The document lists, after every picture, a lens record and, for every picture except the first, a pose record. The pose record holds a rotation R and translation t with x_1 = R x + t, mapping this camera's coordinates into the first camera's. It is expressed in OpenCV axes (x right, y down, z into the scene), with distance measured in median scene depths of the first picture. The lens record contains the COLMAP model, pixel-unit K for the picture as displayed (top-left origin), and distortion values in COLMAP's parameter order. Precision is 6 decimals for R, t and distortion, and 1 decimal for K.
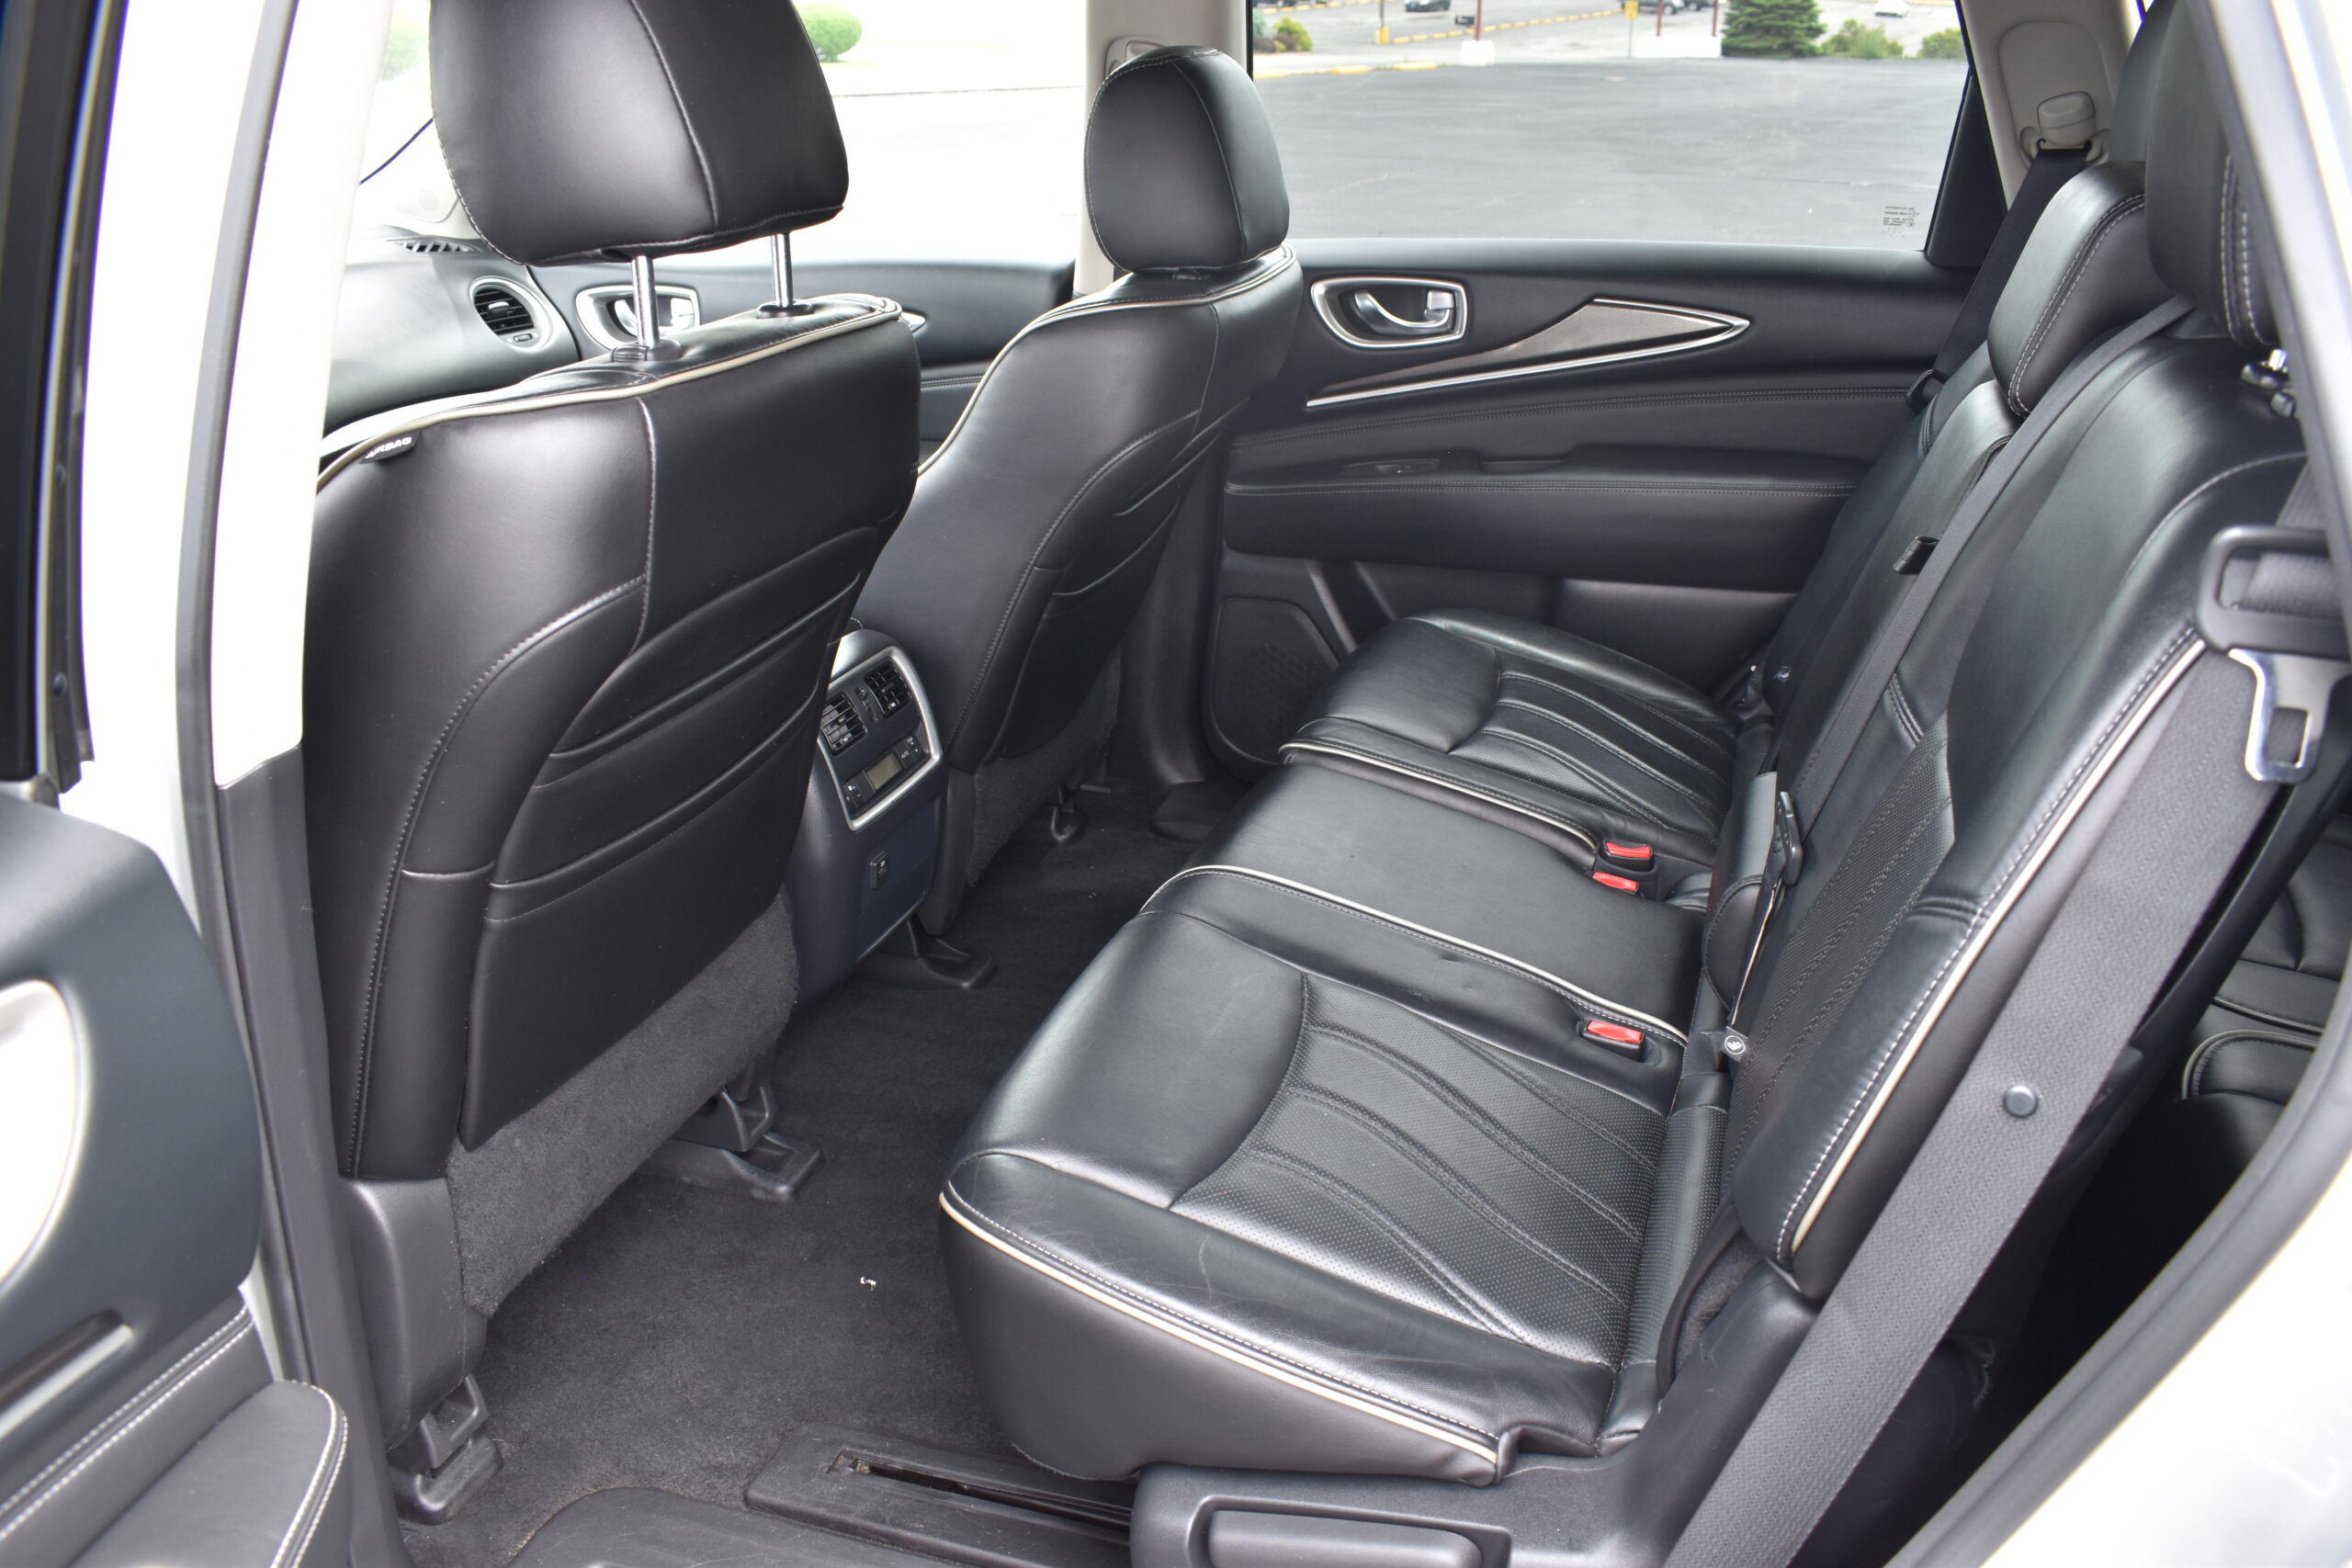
lens RADIAL K [[1851.1, 0, 1170.7], [0, 1851.1, 832.0], [0, 0, 1]] dist [-0.091509, 0.027660]
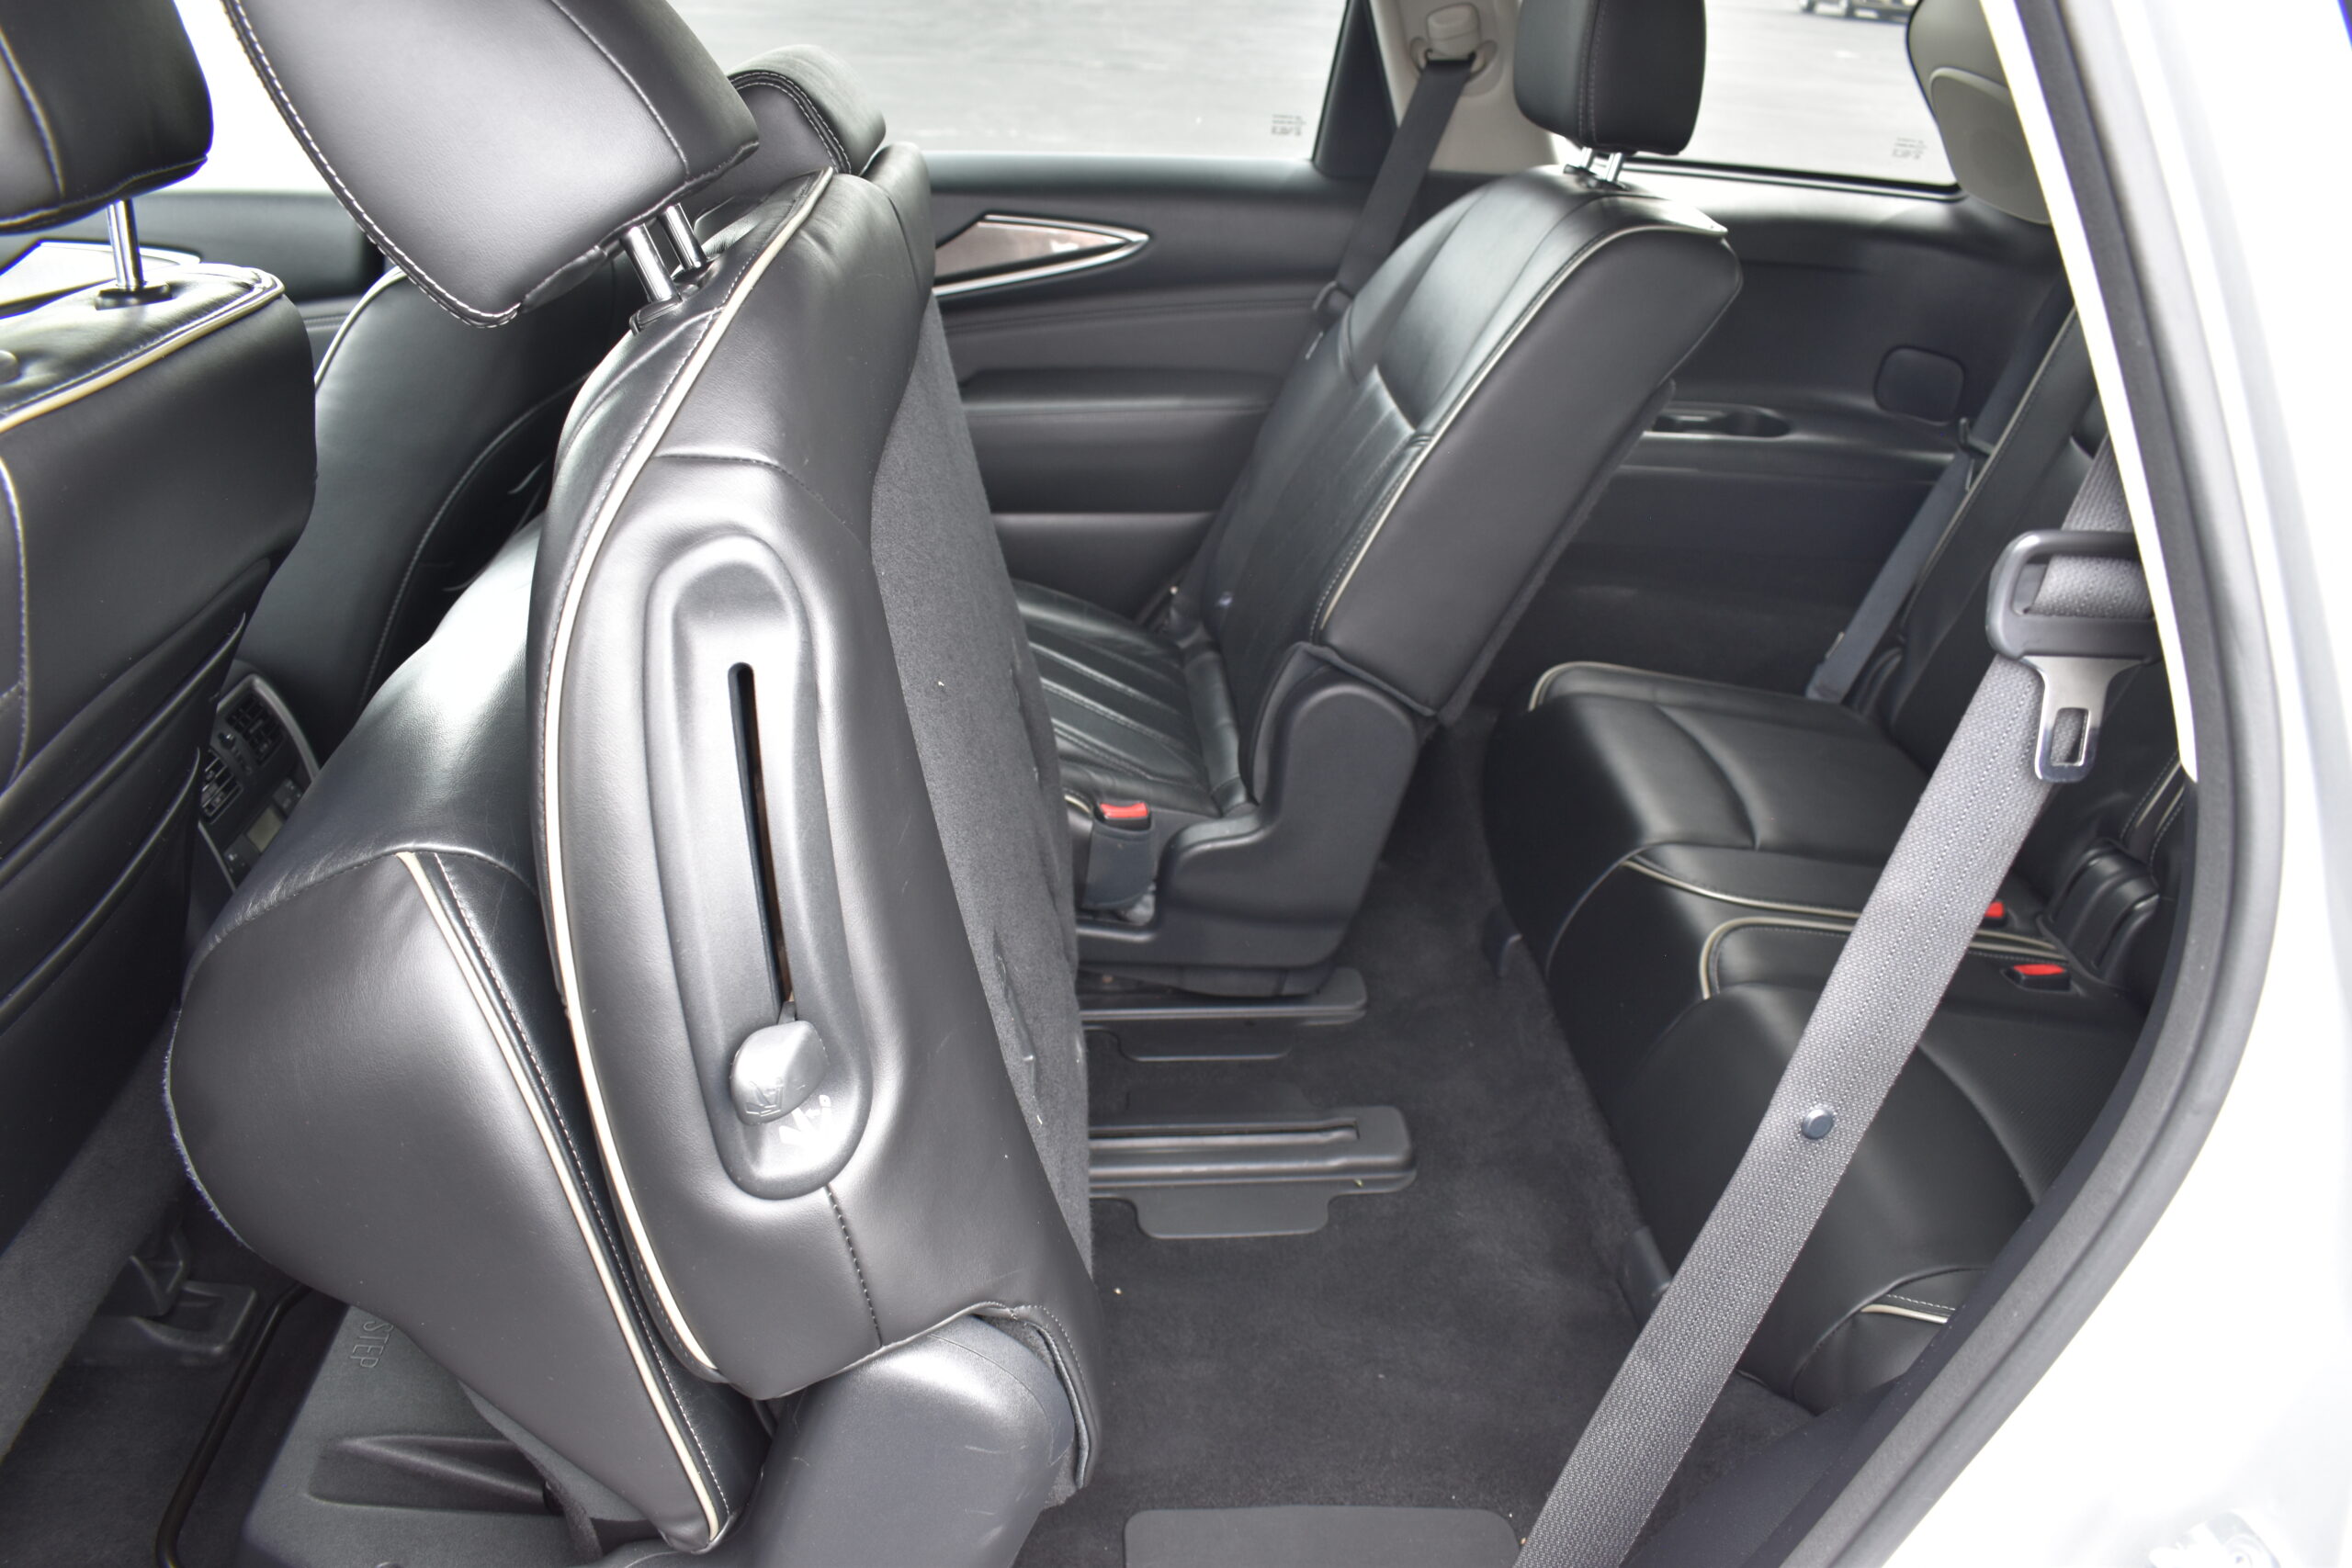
lens RADIAL K [[1851.1, 0, 1170.7], [0, 1851.1, 832.0], [0, 0, 1]] dist [-0.091509, 0.027660]
pose [[0.922885, -0.131958, 0.361759, -0.076078], [0.110273, 0.990673, 0.080046, -0.051576], [-0.368948, -0.033981, 0.928829, 0.096616]]
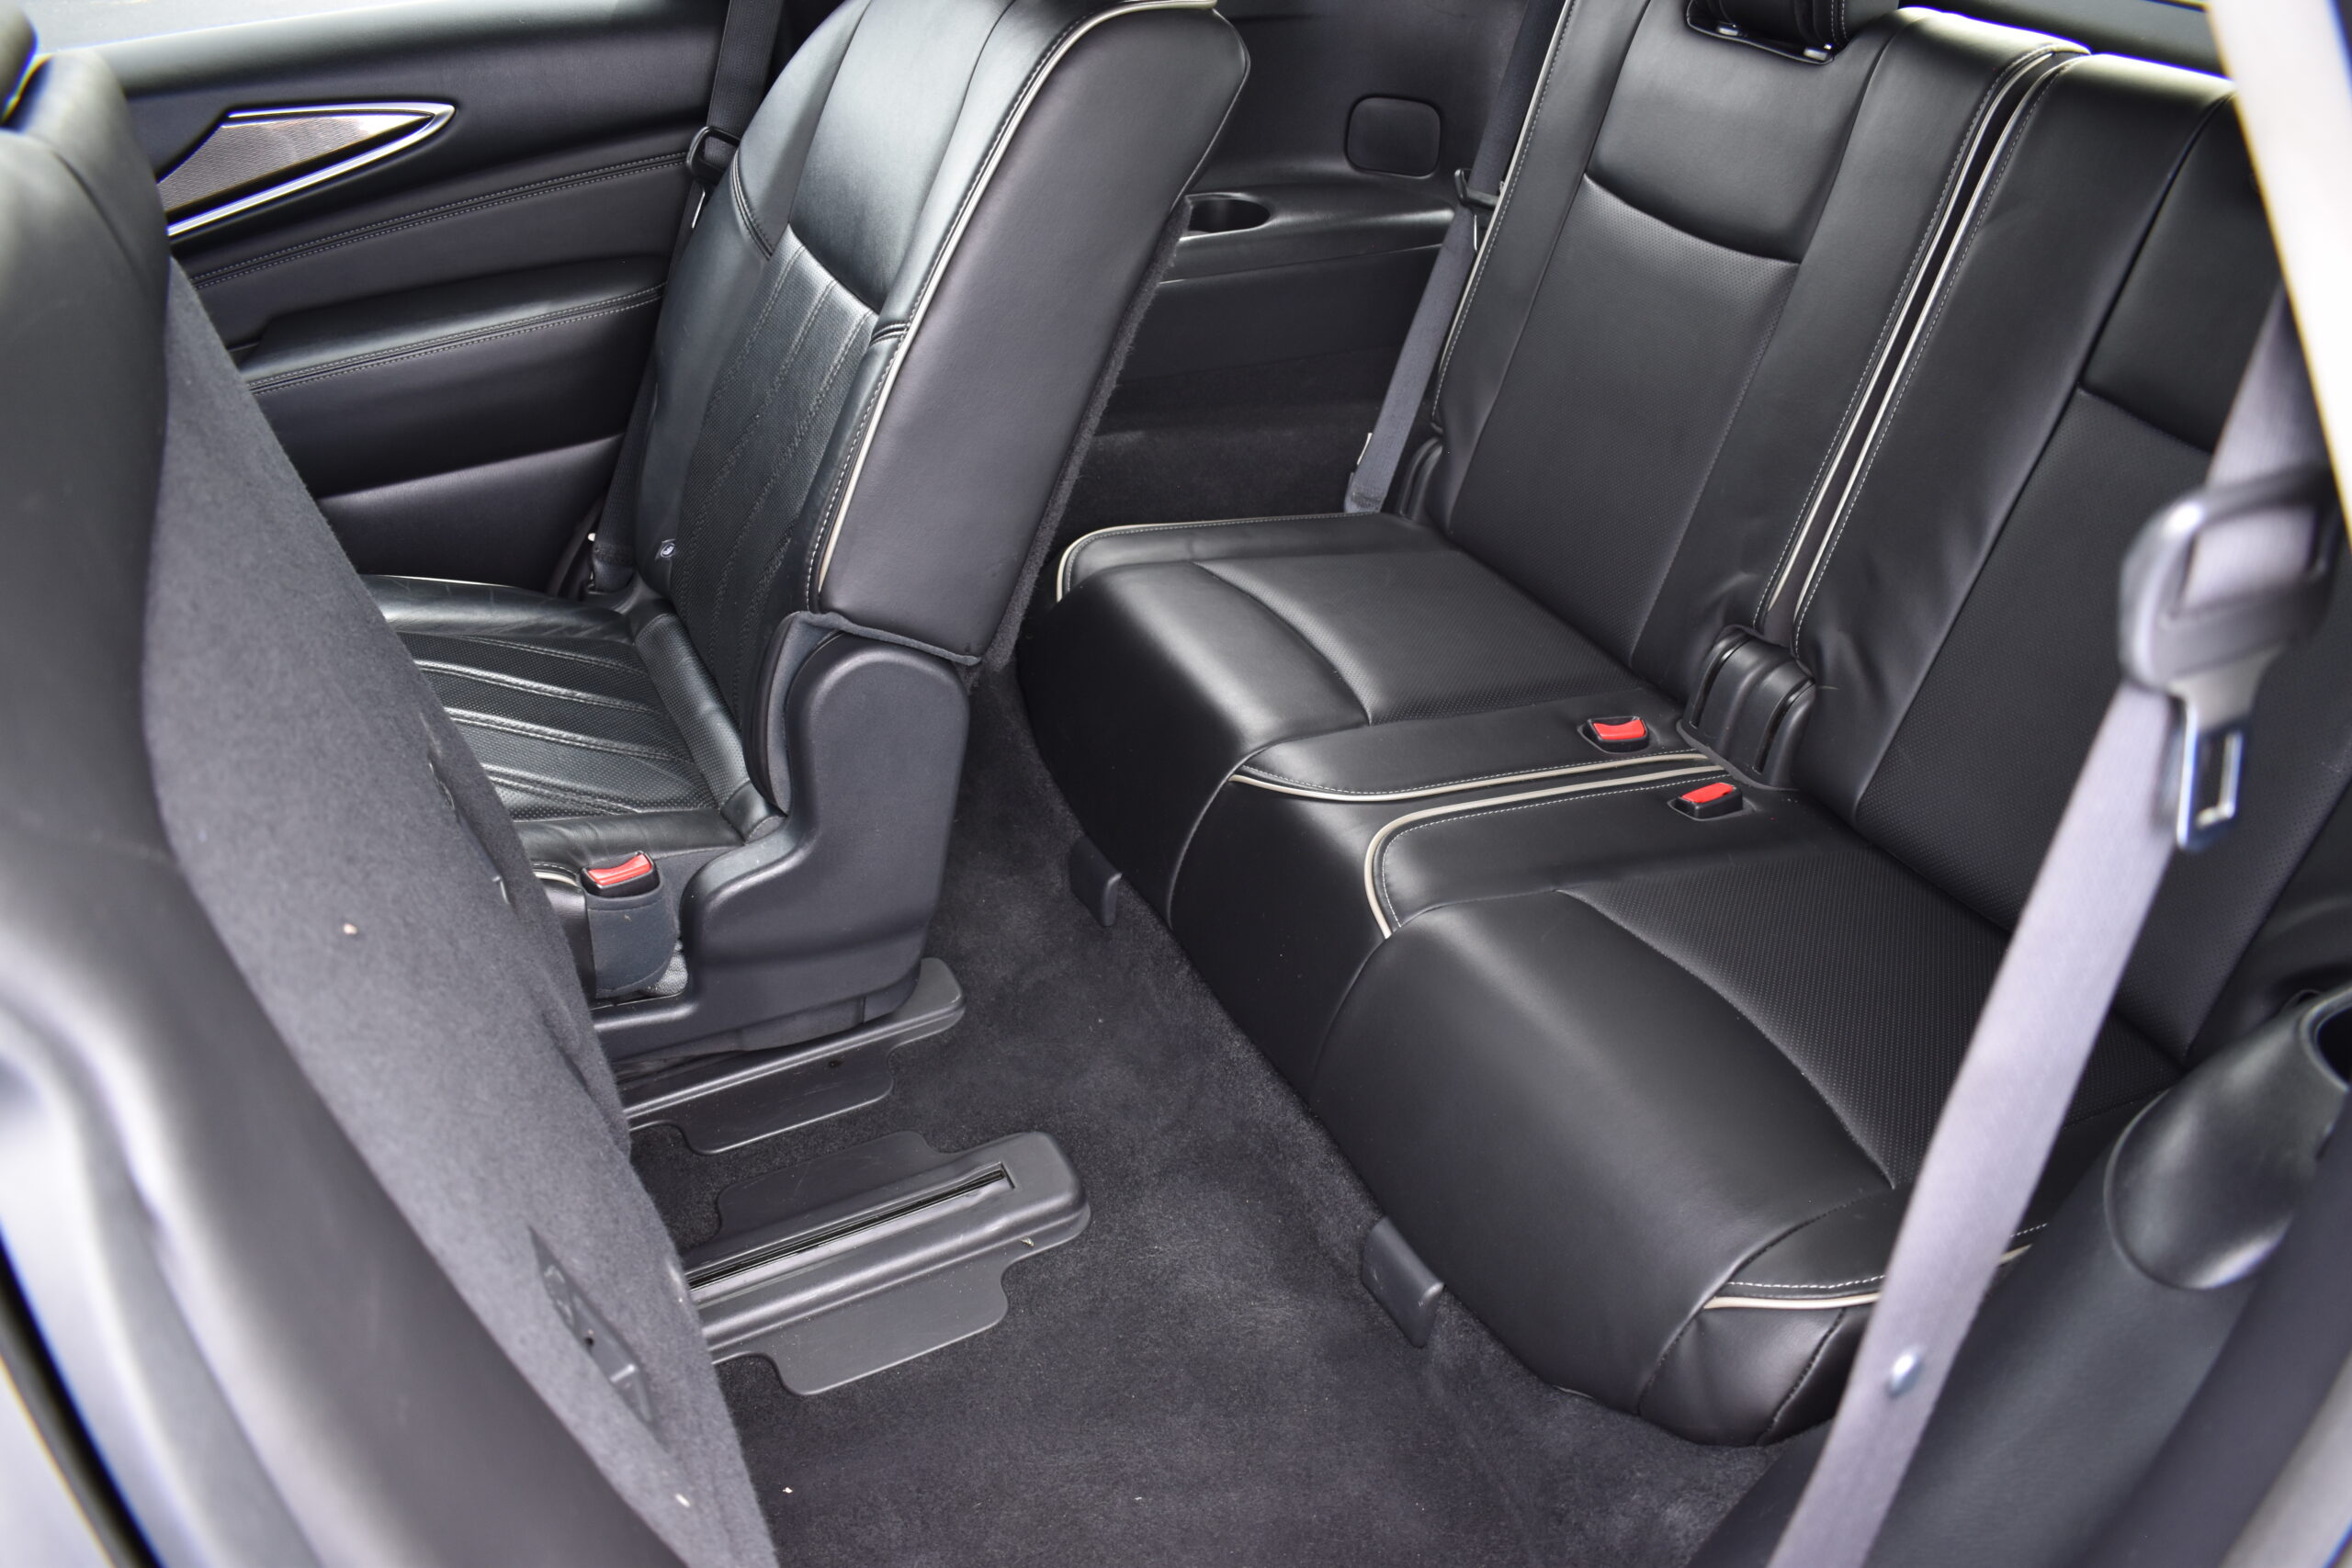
lens RADIAL K [[1859.8, 0, 1179.8], [0, 1859.8, 831.0], [0, 0, 1]] dist [-0.085935, 0.001668]
pose [[0.721348, -0.382449, 0.577398, -0.010485], [0.295691, 0.923967, 0.242596, -0.114658], [-0.626277, -0.004265, 0.779589, 0.276178]]
